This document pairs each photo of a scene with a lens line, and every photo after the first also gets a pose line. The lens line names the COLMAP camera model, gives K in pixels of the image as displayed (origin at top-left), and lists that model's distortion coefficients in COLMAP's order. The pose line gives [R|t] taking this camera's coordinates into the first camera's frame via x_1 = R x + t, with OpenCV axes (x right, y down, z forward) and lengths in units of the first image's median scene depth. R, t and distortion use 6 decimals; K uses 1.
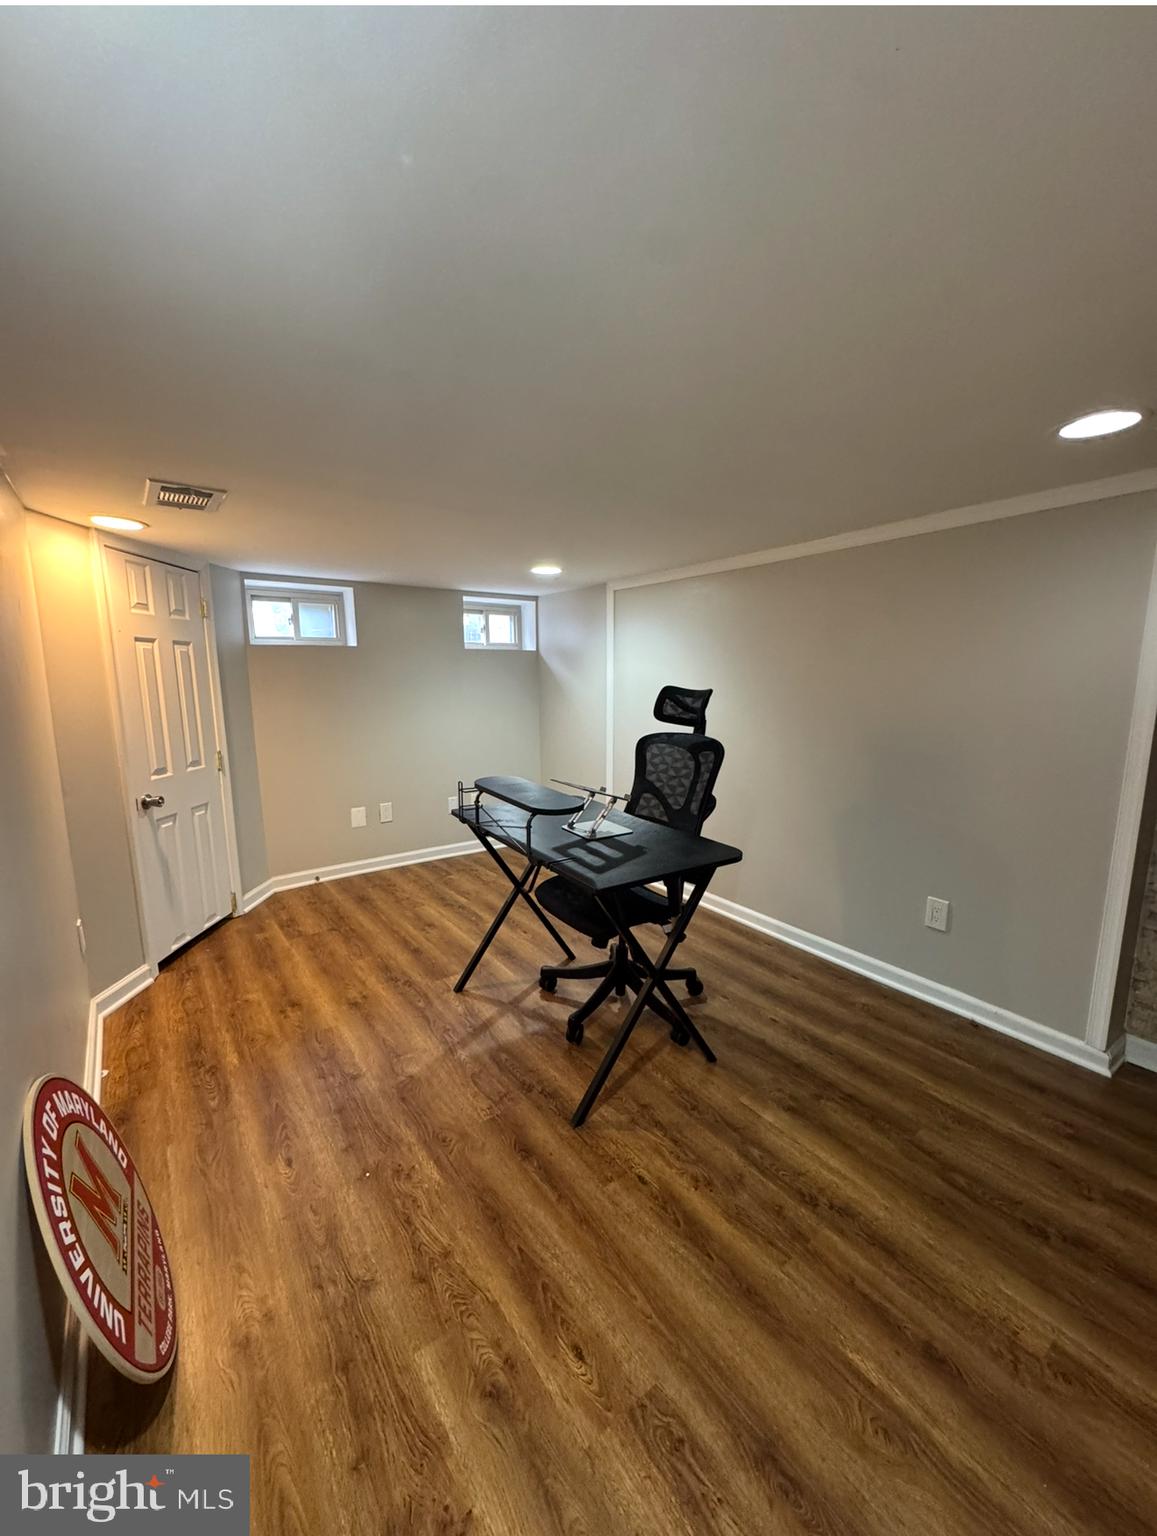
lens RADIAL K [[624.5, 0, 582.3], [0, 624.5, 772.7], [0, 0, 1]] dist [-0.000266, -0.000123]
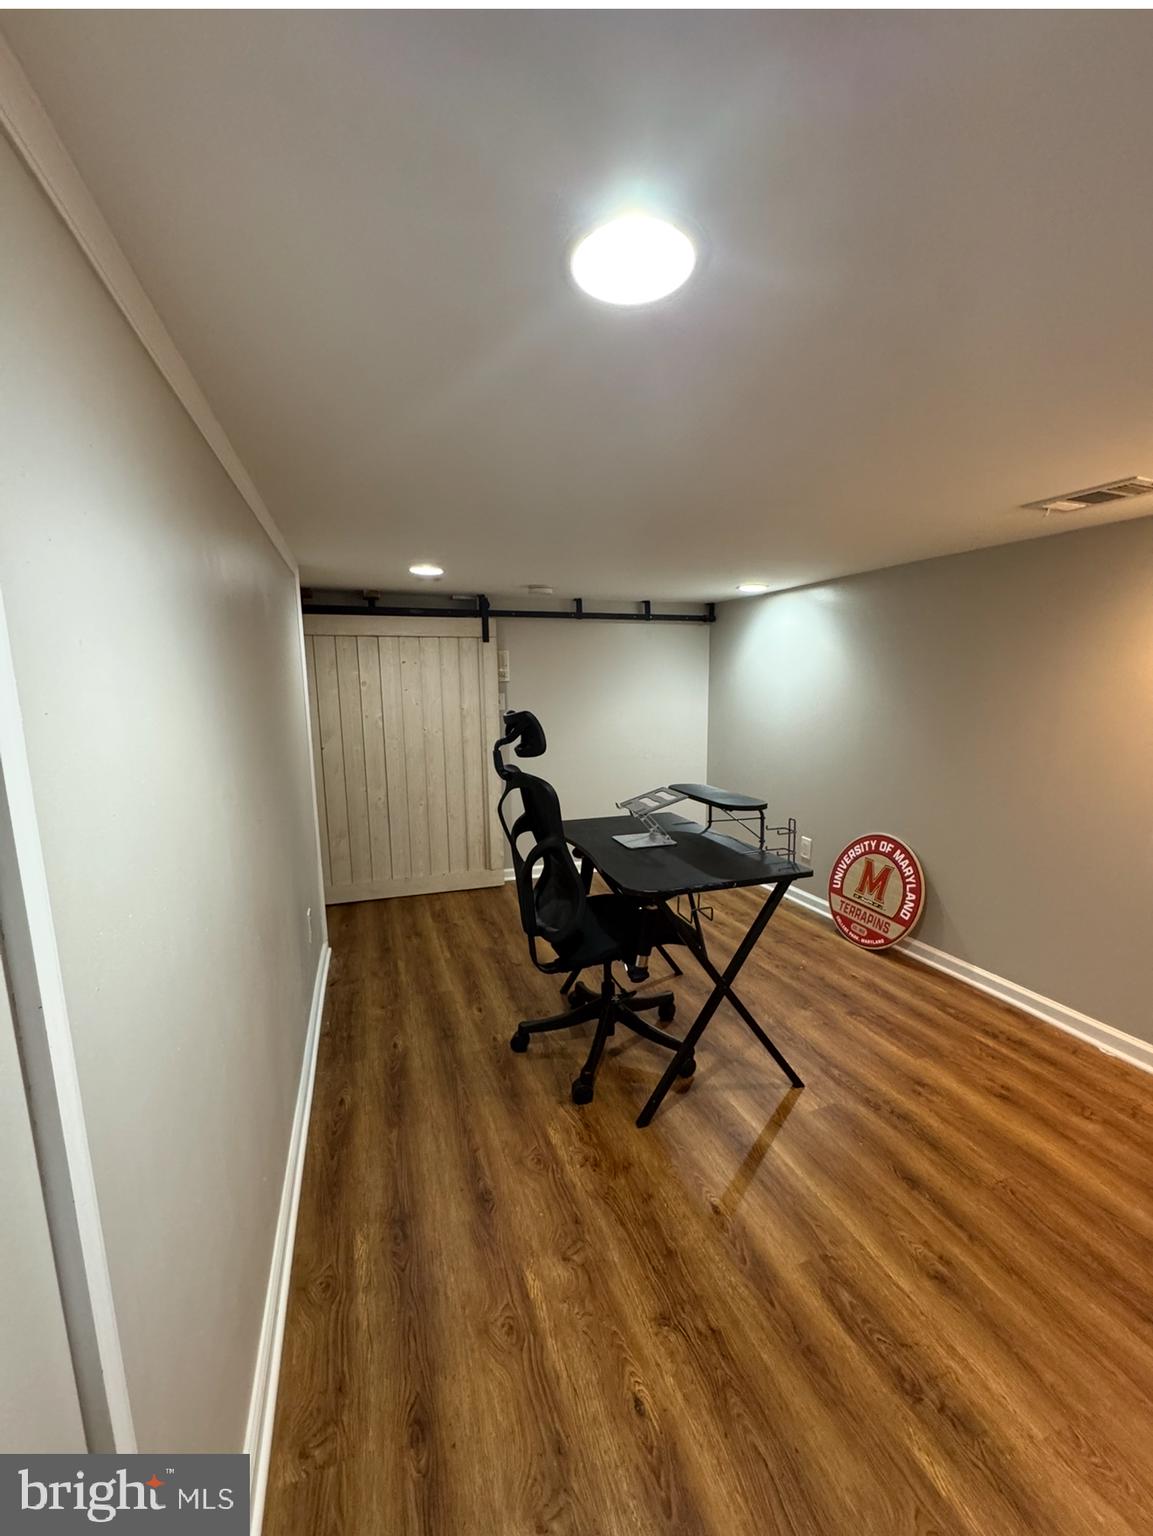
lens RADIAL K [[607.3, 0, 581.2], [0, 607.3, 770.4], [0, 0, 1]] dist [-0.007753, -0.000143]
pose [[-0.957494, -0.027950, 0.287095, -0.161152], [0.059379, 0.954879, 0.290999, -0.312153], [-0.282275, 0.295677, -0.912631, 1.864682]]
